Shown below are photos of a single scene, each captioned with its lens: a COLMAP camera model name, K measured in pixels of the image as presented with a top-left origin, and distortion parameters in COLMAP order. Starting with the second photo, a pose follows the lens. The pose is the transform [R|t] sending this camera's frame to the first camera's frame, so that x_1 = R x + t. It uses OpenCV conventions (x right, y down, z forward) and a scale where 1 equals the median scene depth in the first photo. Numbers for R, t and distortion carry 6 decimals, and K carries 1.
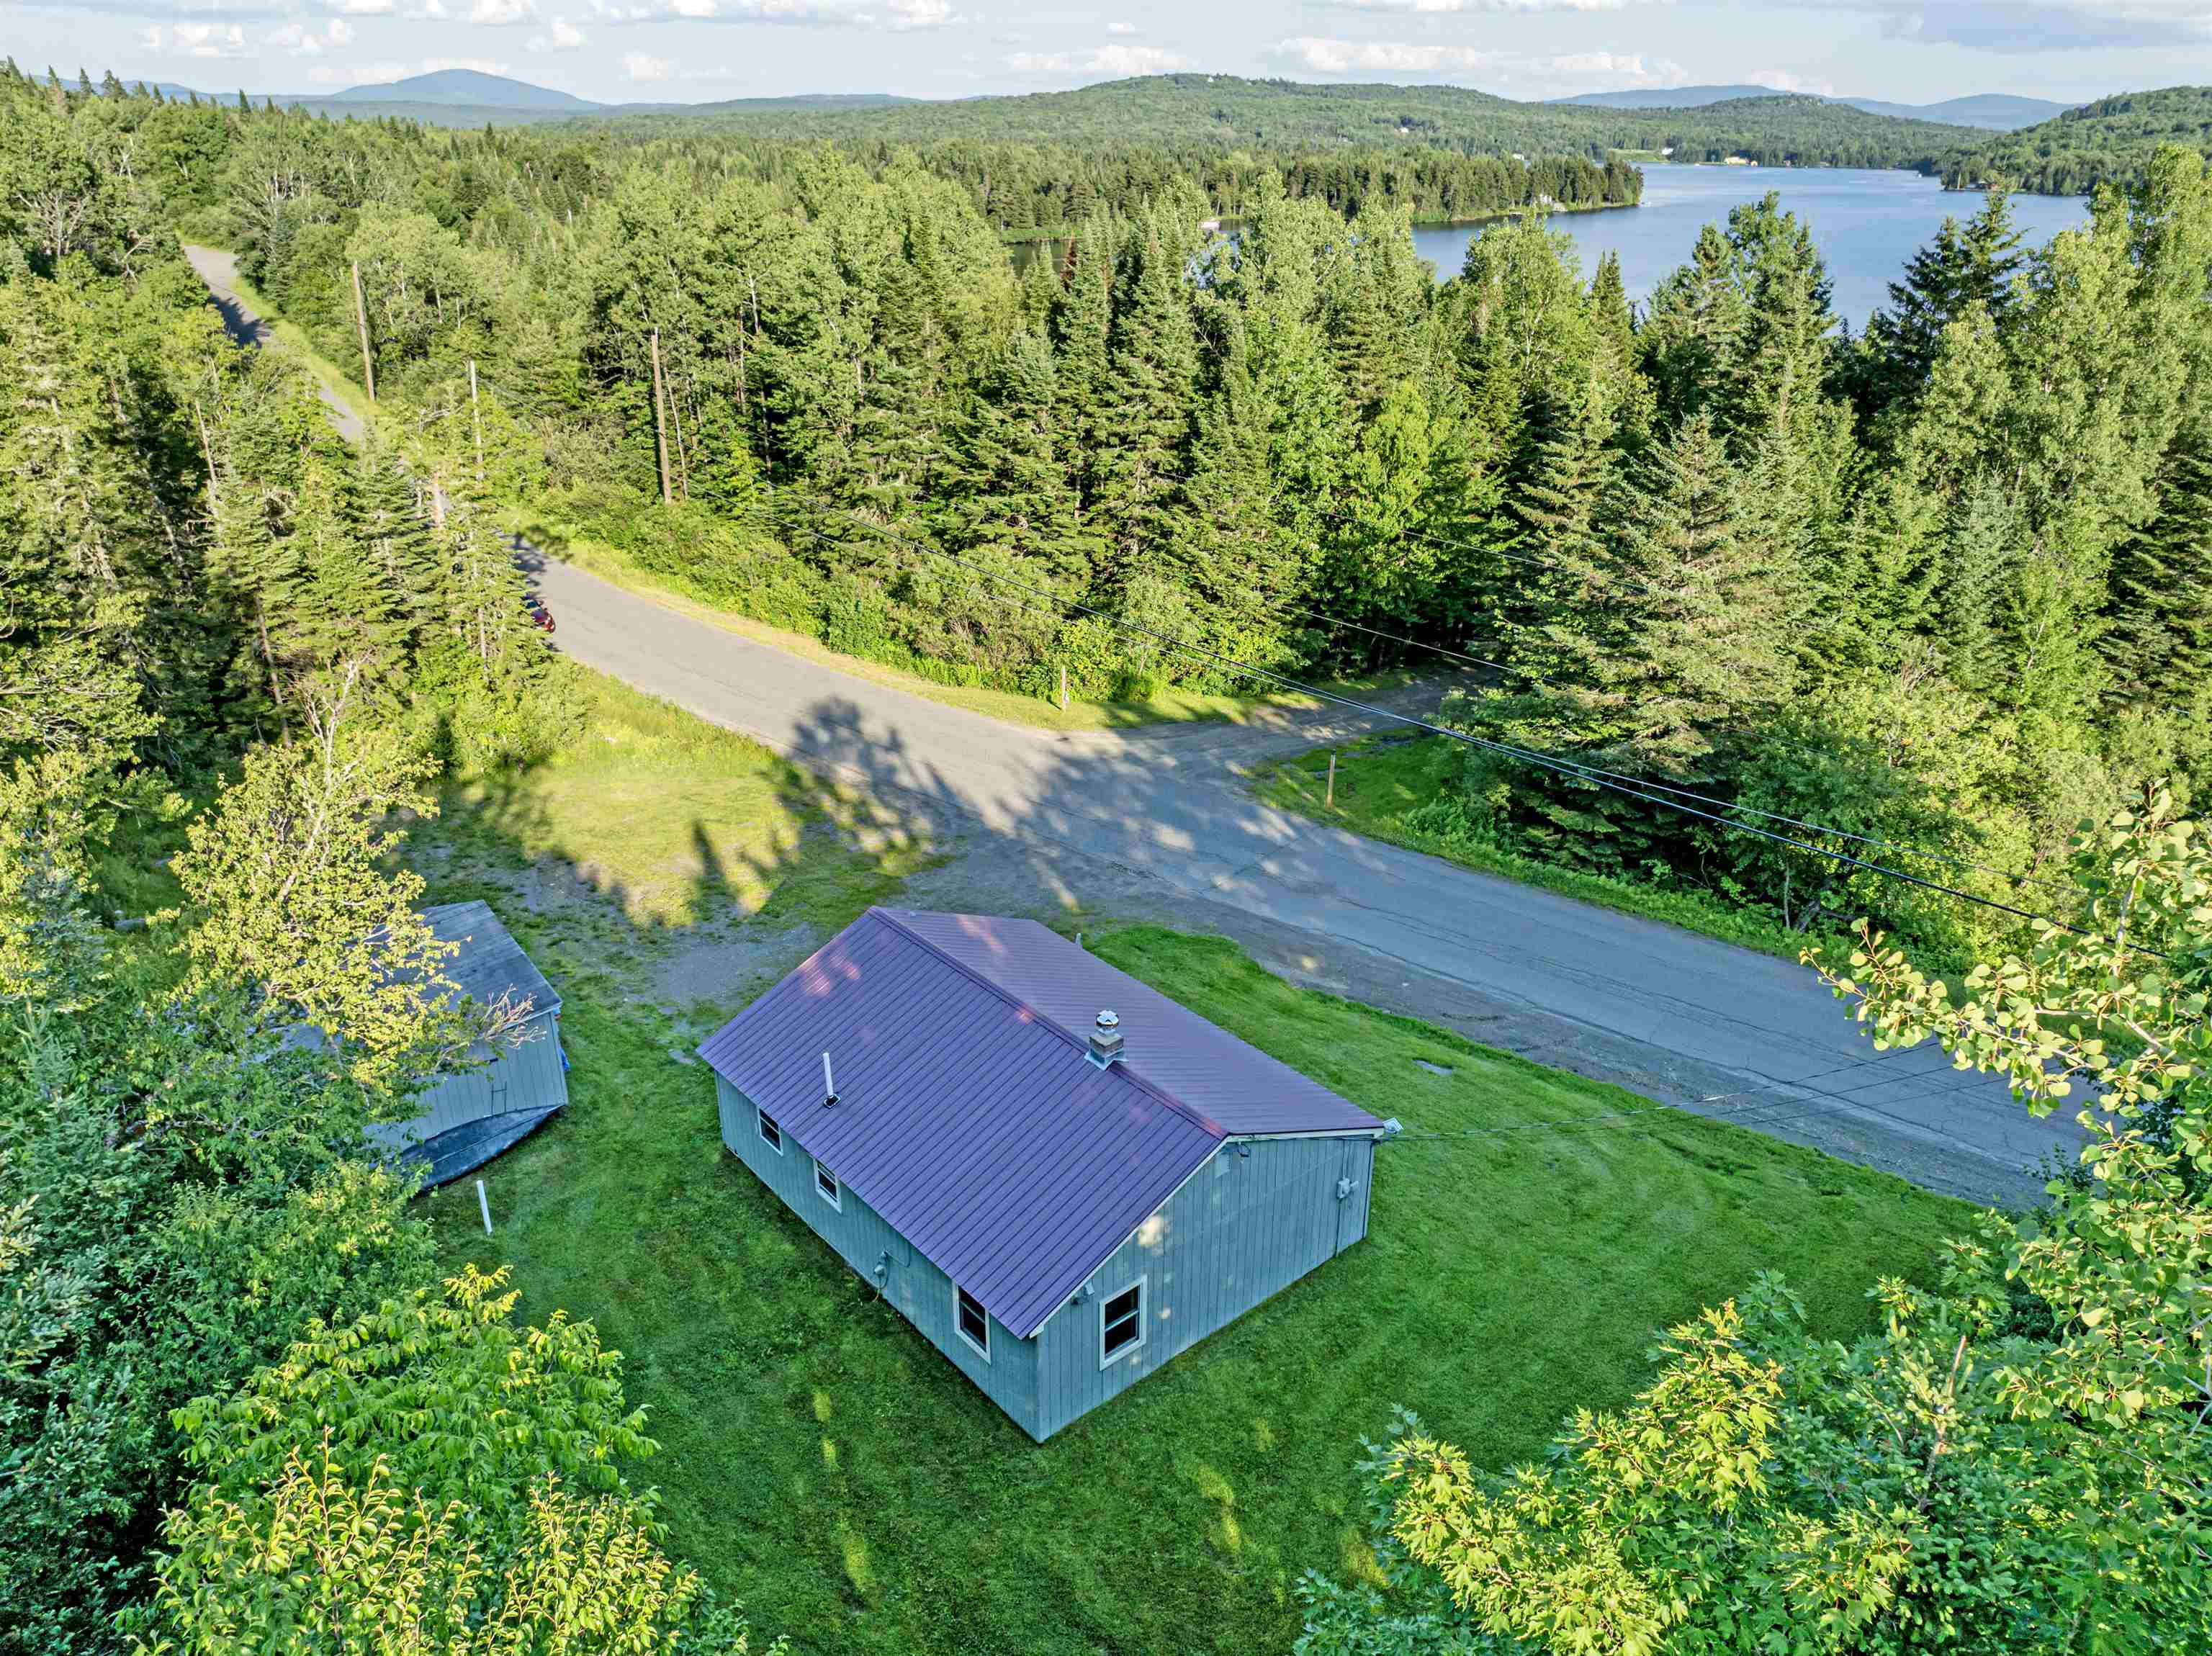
lens RADIAL K [[1559.4, 0, 1116.1], [0, 1559.4, 827.1], [0, 0, 1]] dist [-0.040847, 0.013158]
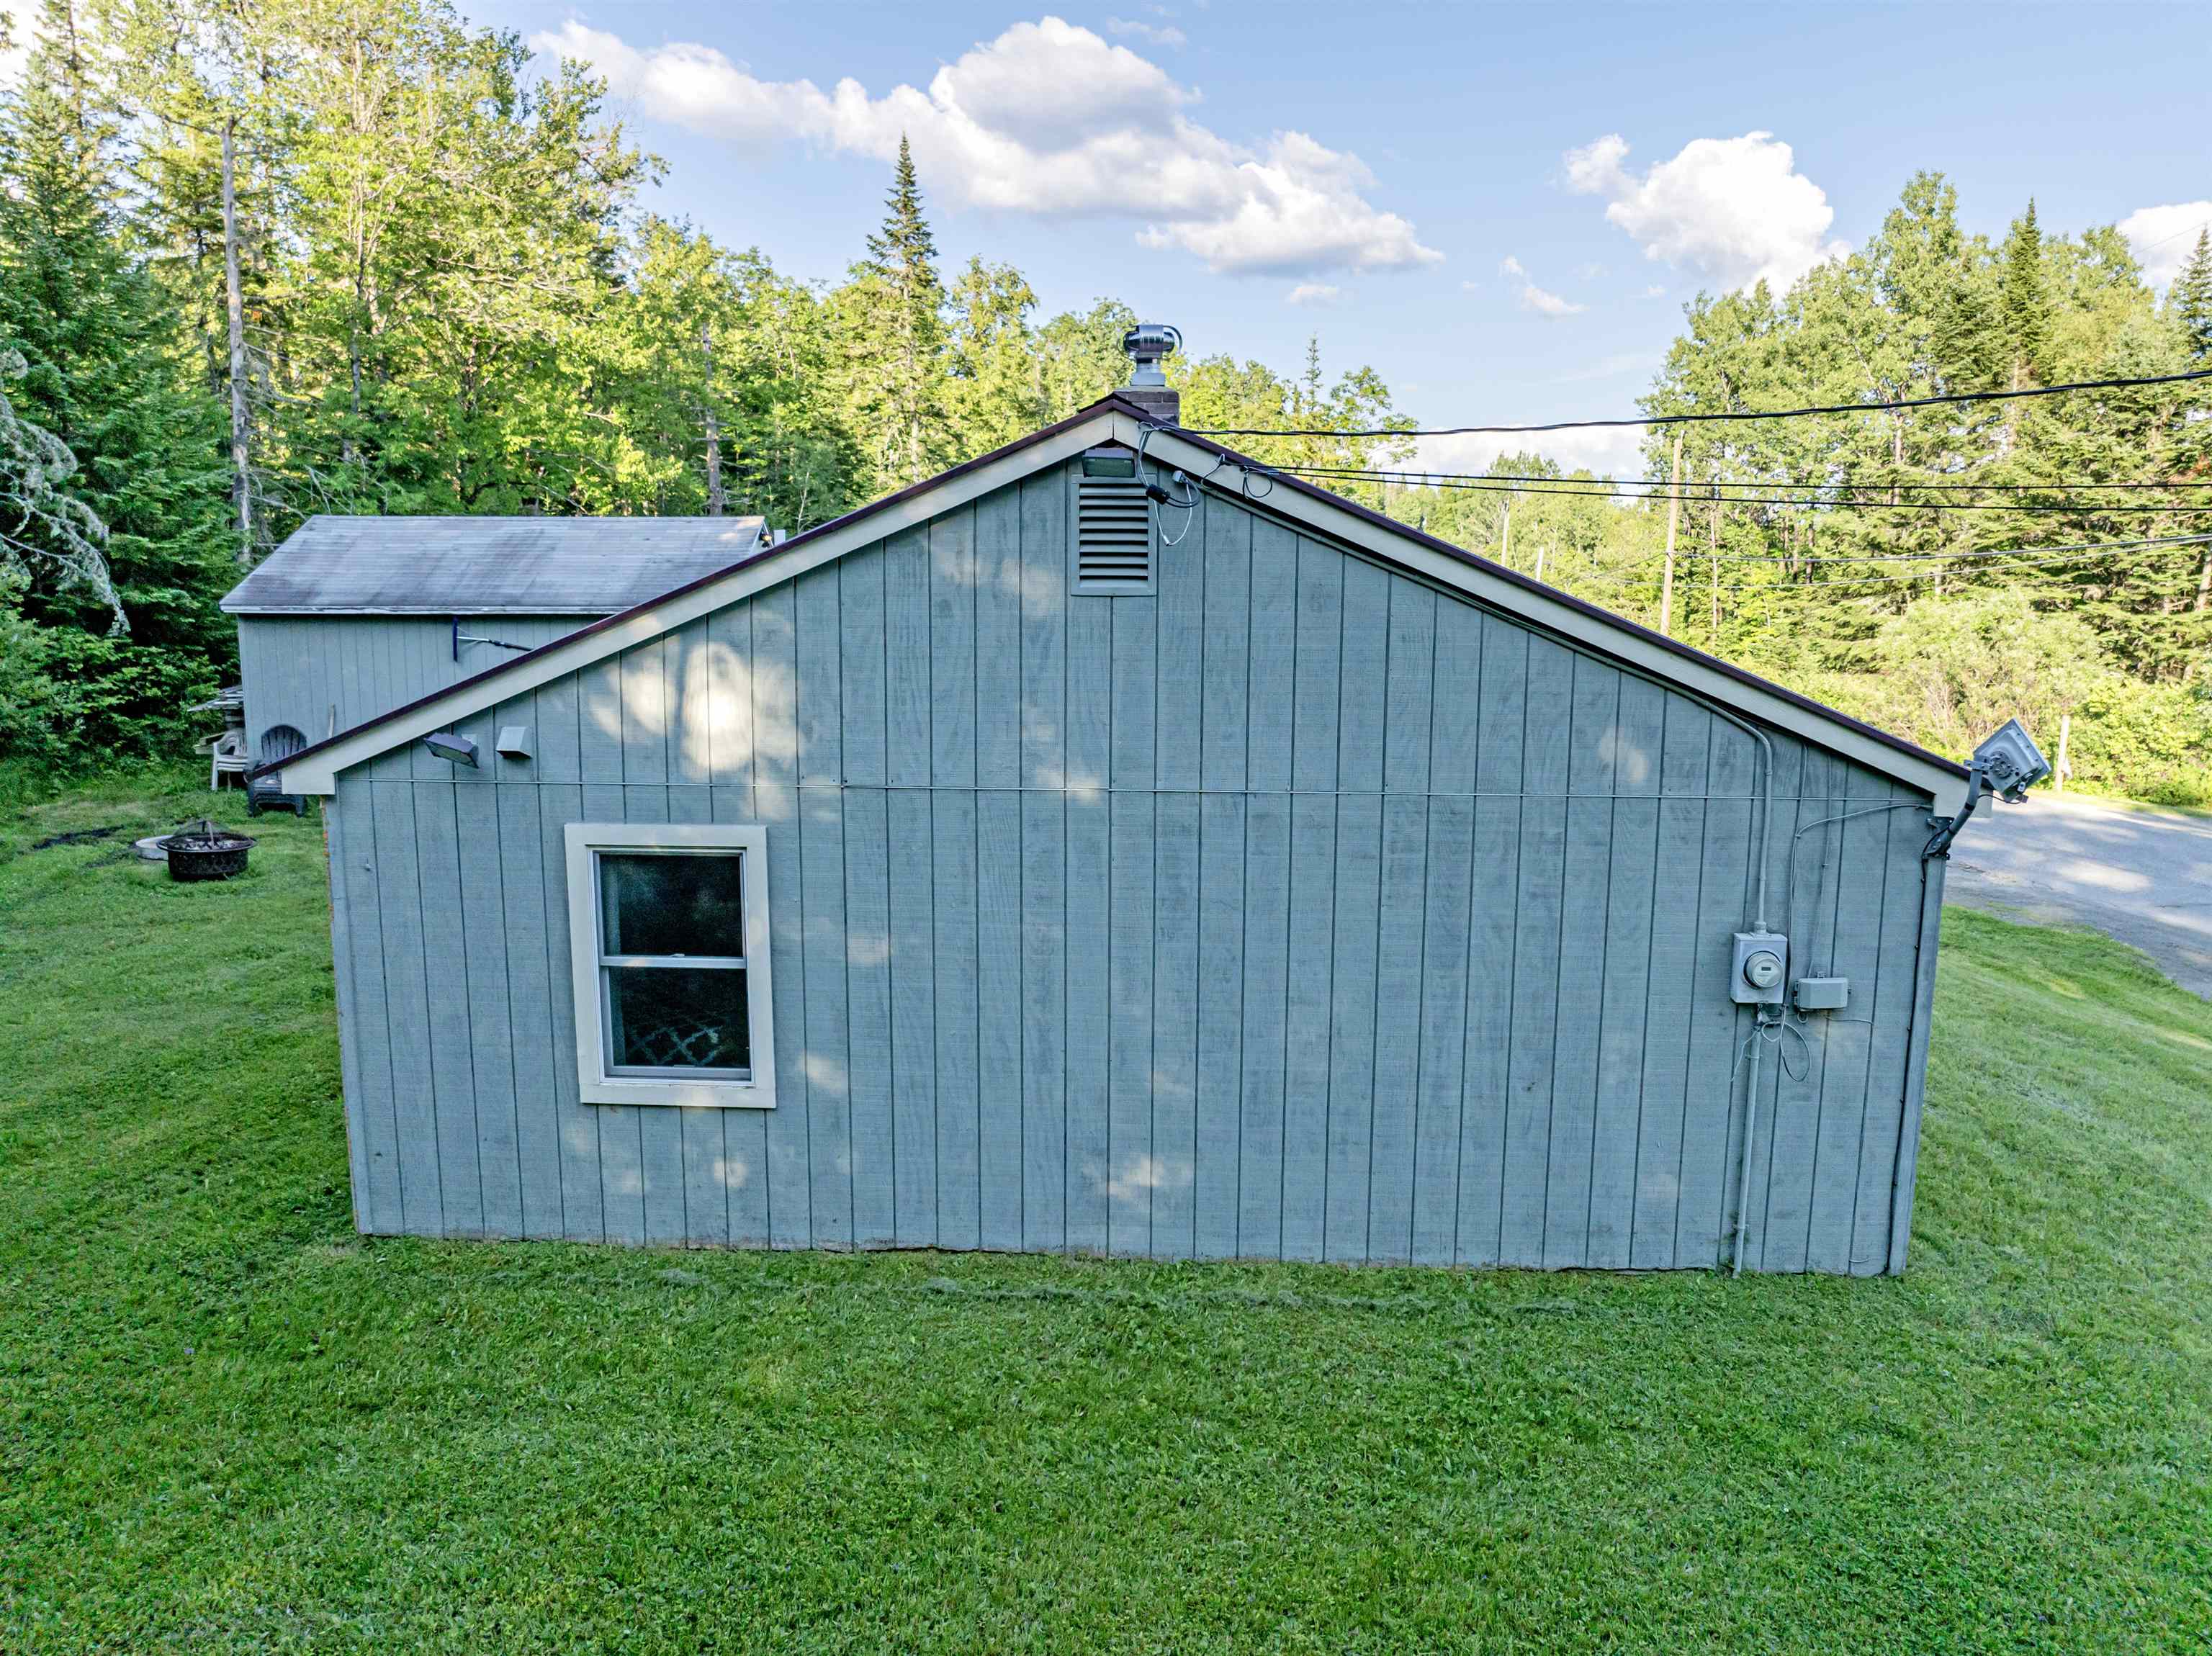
lens RADIAL K [[1559.4, 0, 1125.6], [0, 1559.4, 828.8], [0, 0, 1]] dist [-0.040847, 0.013158]
pose [[0.720412, 0.111175, -0.684578, 0.134170], [-0.286478, 0.946627, -0.147743, 0.147565], [0.631614, 0.302552, 0.713811, 0.392956]]
